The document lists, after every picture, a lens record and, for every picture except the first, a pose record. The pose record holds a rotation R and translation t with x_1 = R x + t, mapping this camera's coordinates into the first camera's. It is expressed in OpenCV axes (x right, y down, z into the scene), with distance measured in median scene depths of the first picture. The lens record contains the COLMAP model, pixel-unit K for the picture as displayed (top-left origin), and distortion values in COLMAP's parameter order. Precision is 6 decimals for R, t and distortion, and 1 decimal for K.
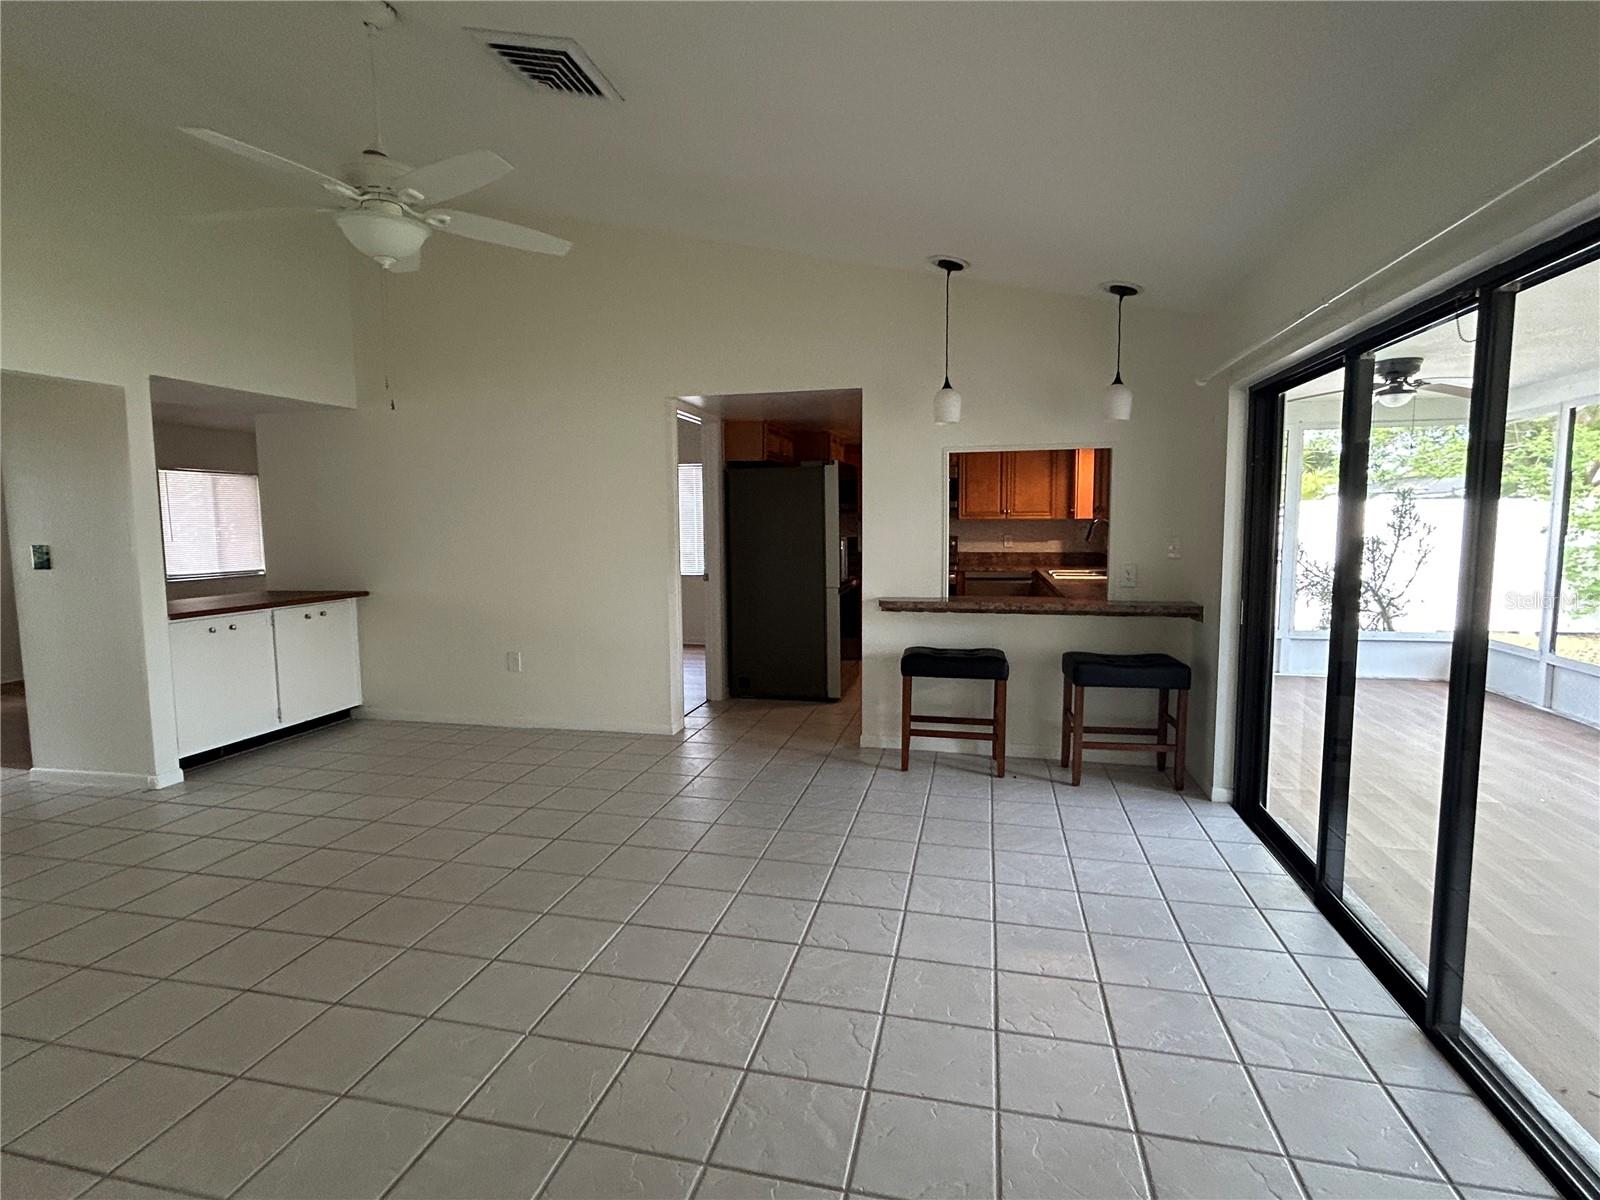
lens RADIAL K [[800.3, 0, 804.3], [0, 800.3, 597.9], [0, 0, 1]] dist [0.002100, 0.004874]
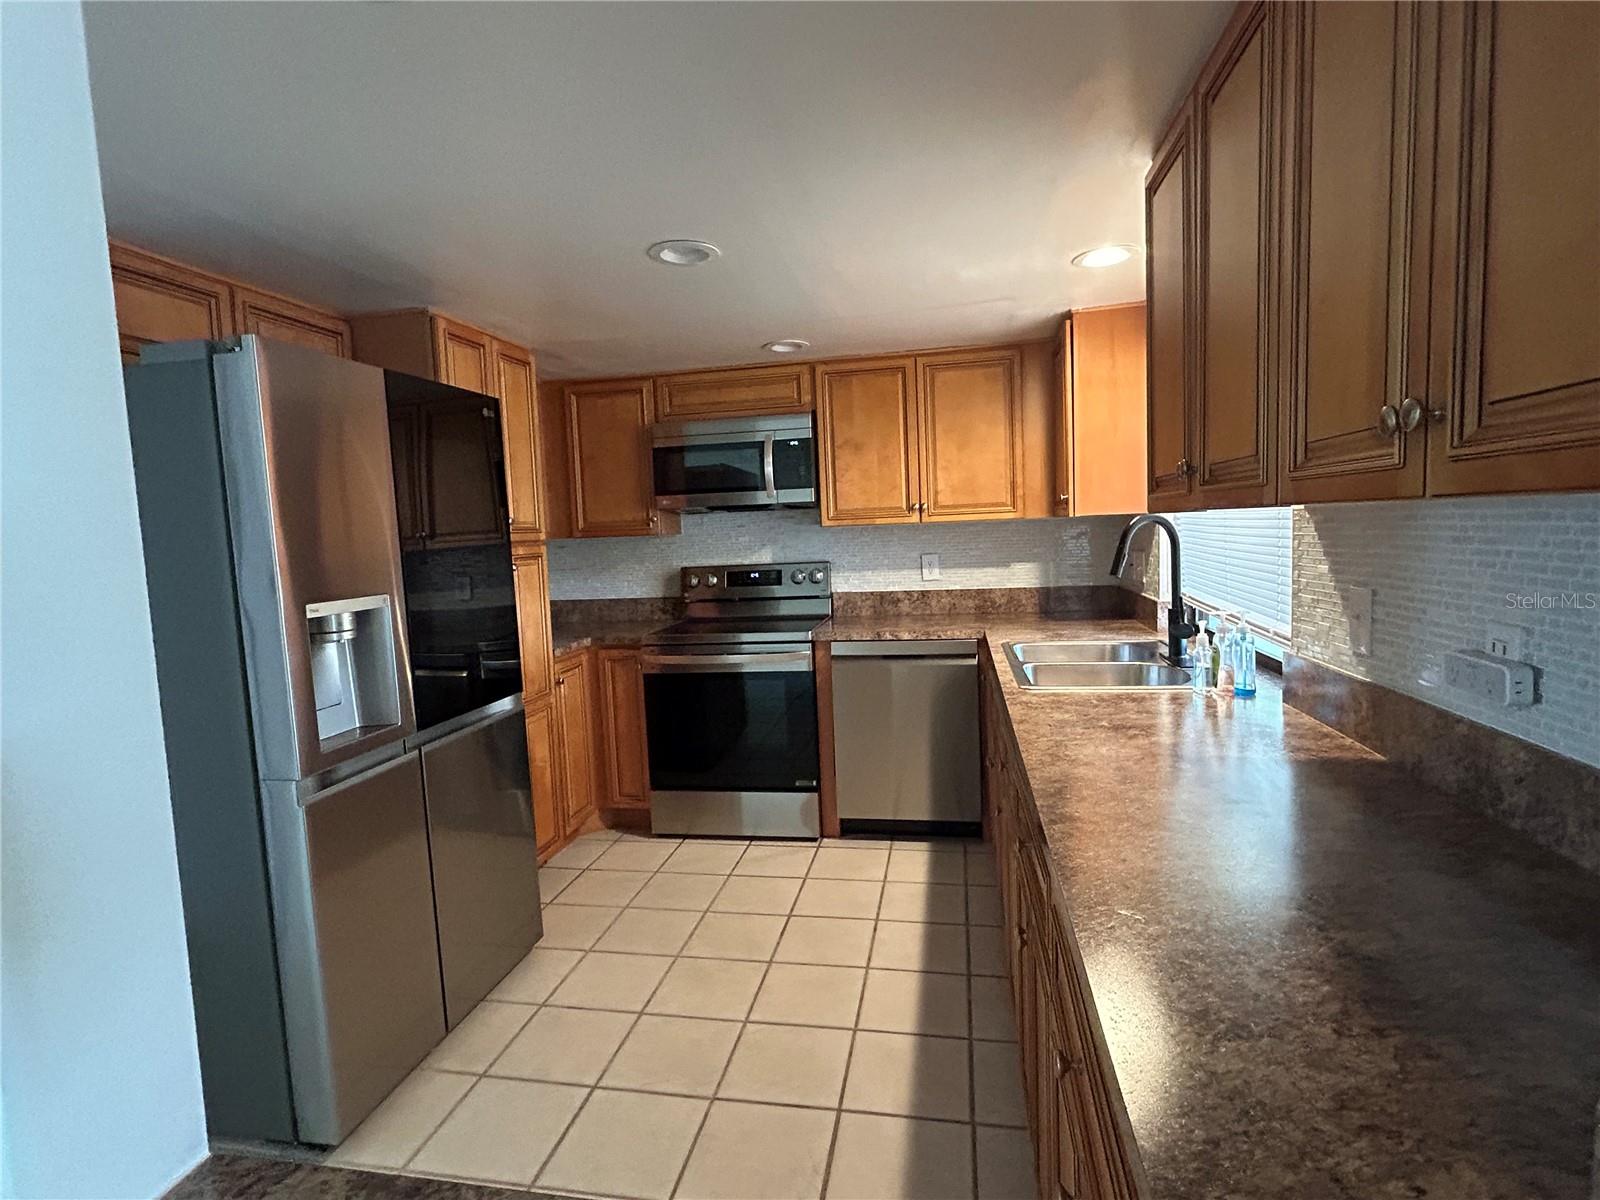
lens RADIAL K [[800.3, 0, 794.4], [0, 800.3, 607.4], [0, 0, 1]] dist [0.002100, 0.004874]
pose [[0.998453, -0.039583, 0.039038, 0.335177], [0.039777, 0.999200, -0.004191, -0.105782], [-0.038841, 0.005738, 0.999229, 1.134226]]
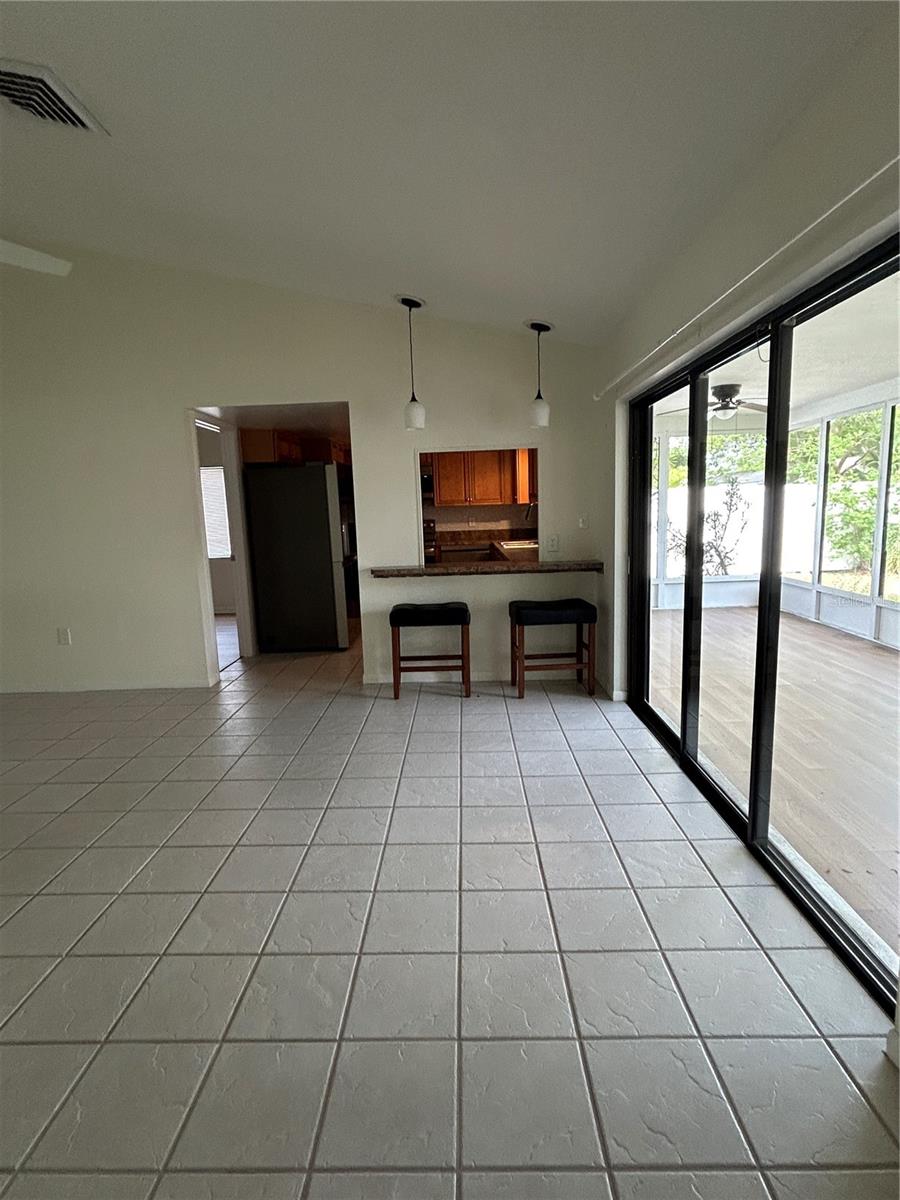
lens RADIAL K [[600.2, 0, 451.8], [0, 600.2, 599.1], [0, 0, 1]] dist [0.002100, 0.004874]
pose [[0.978701, -0.056247, 0.197434, 0.035503], [0.046622, 0.997502, 0.053072, 0.006986], [-0.199926, -0.042737, 0.978878, 0.037317]]
